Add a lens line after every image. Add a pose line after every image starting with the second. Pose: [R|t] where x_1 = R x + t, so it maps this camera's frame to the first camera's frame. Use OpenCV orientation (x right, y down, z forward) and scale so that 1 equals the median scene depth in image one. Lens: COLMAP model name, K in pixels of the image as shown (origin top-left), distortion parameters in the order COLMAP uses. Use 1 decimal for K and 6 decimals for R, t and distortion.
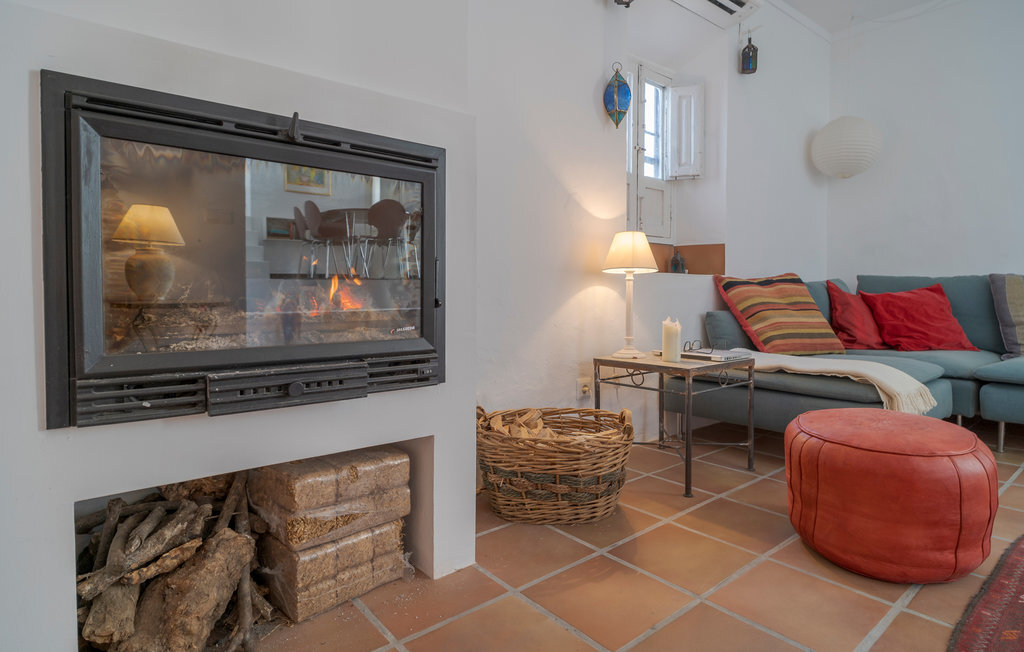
lens RADIAL K [[536.6, 0, 510.3], [0, 536.6, 318.5], [0, 0, 1]] dist [-0.006557, -0.000685]
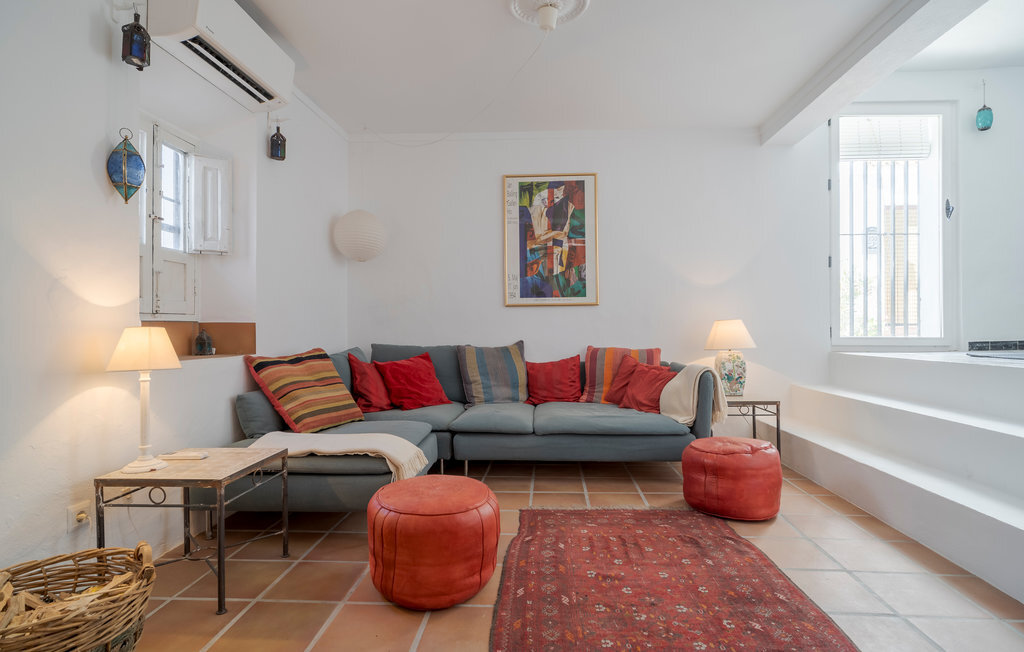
lens RADIAL K [[536.6, 0, 510.3], [0, 536.6, 318.5], [0, 0, 1]] dist [-0.006557, -0.000685]
pose [[0.674106, -0.000399, 0.738634, -0.015827], [0.024049, 0.999482, -0.021407, -0.121265], [-0.738243, 0.032194, 0.673767, -0.019662]]
